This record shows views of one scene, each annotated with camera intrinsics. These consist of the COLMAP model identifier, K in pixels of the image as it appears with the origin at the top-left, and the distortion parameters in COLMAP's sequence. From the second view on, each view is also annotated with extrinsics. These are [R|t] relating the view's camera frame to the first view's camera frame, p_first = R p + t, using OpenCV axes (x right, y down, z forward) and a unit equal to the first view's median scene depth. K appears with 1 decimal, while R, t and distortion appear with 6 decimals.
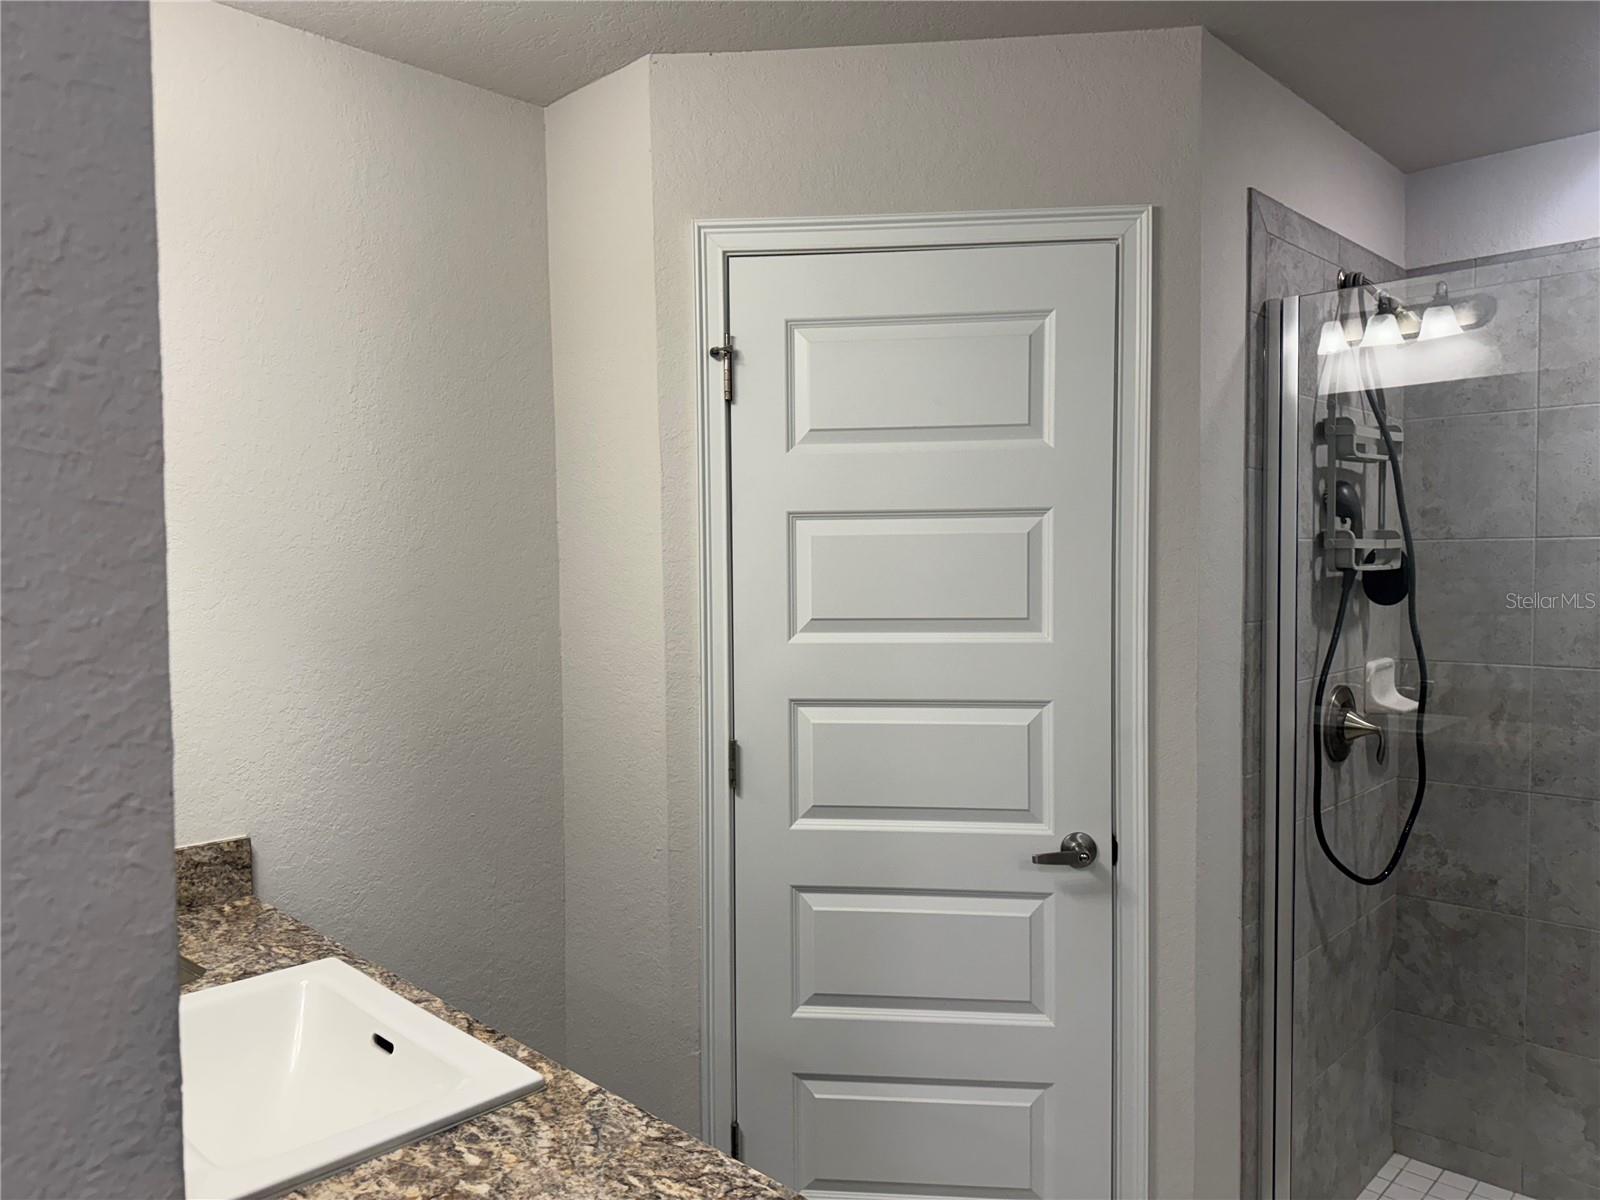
lens RADIAL K [[1134.6, 0, 795.6], [0, 1134.6, 600.8], [0, 0, 1]] dist [0.127964, -0.014526]
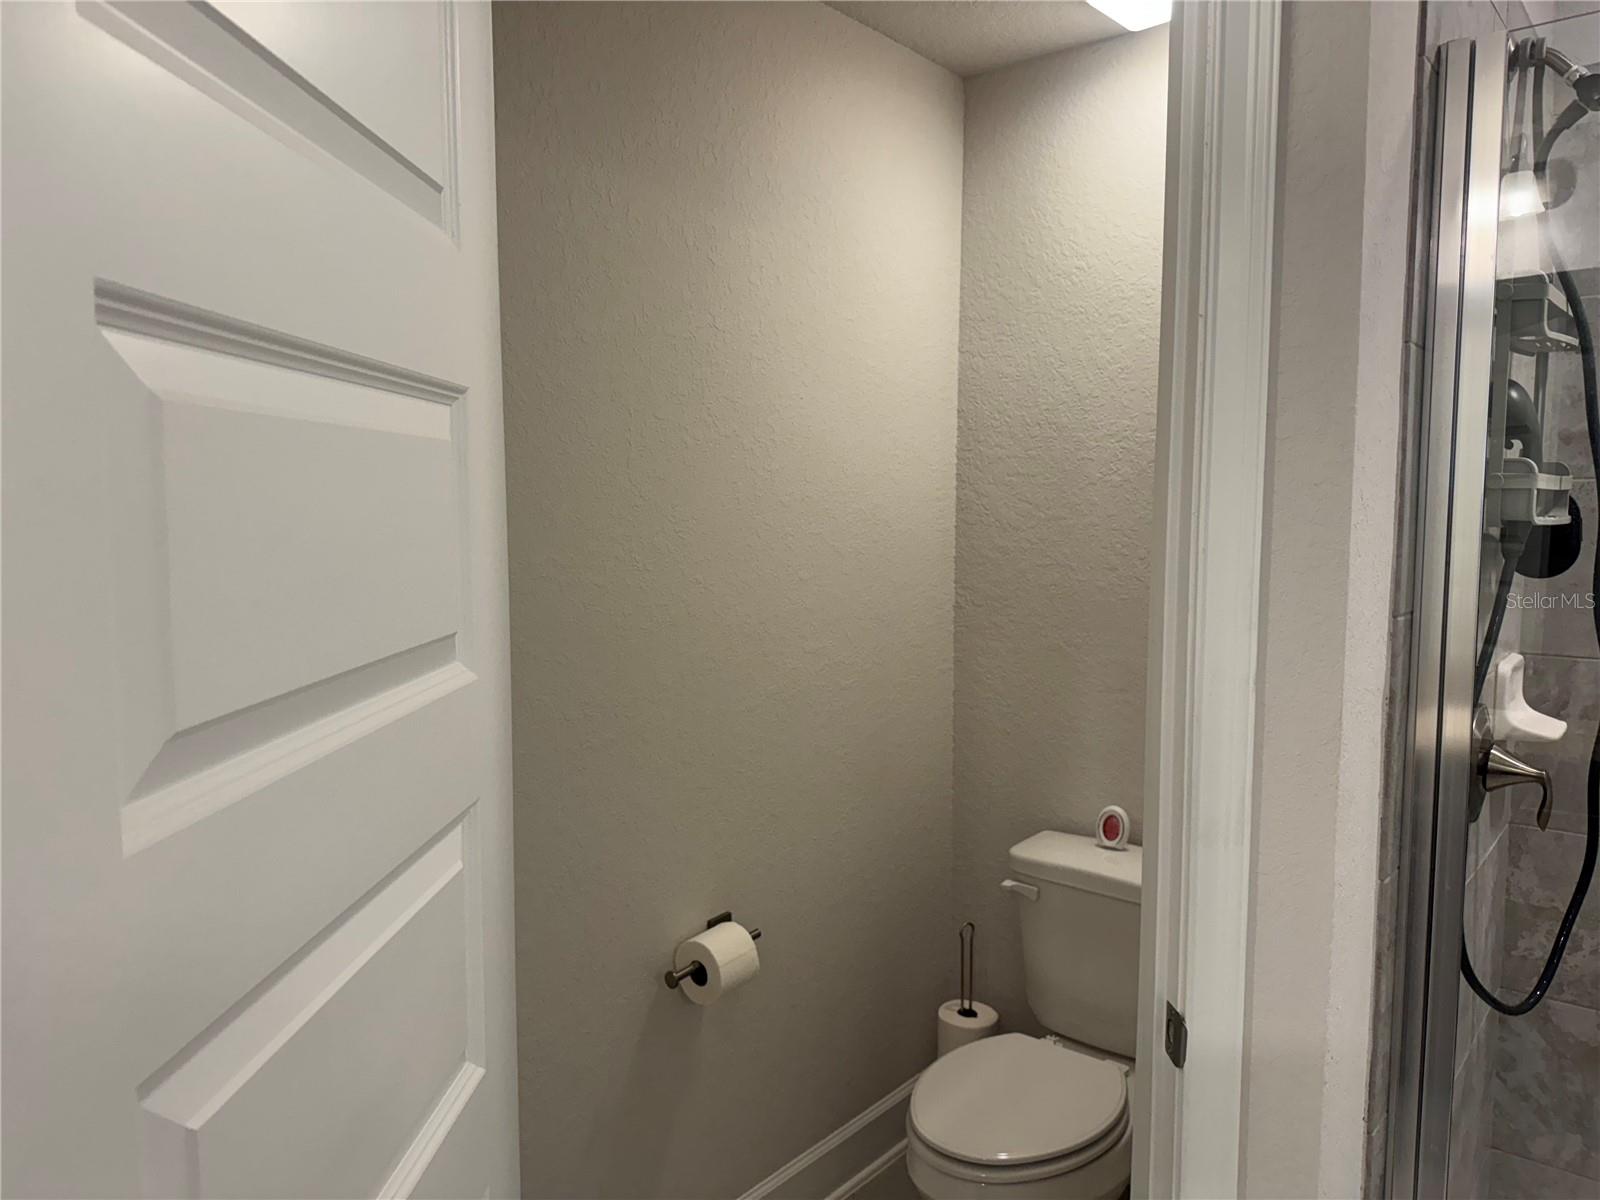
lens RADIAL K [[1134.6, 0, 804.7], [0, 1134.6, 599.9], [0, 0, 1]] dist [0.127964, -0.014526]
pose [[0.996822, 0.006449, 0.079395, 0.042520], [-0.010154, 0.998873, 0.046354, -0.010248], [-0.079007, -0.047013, 0.995765, 0.355656]]
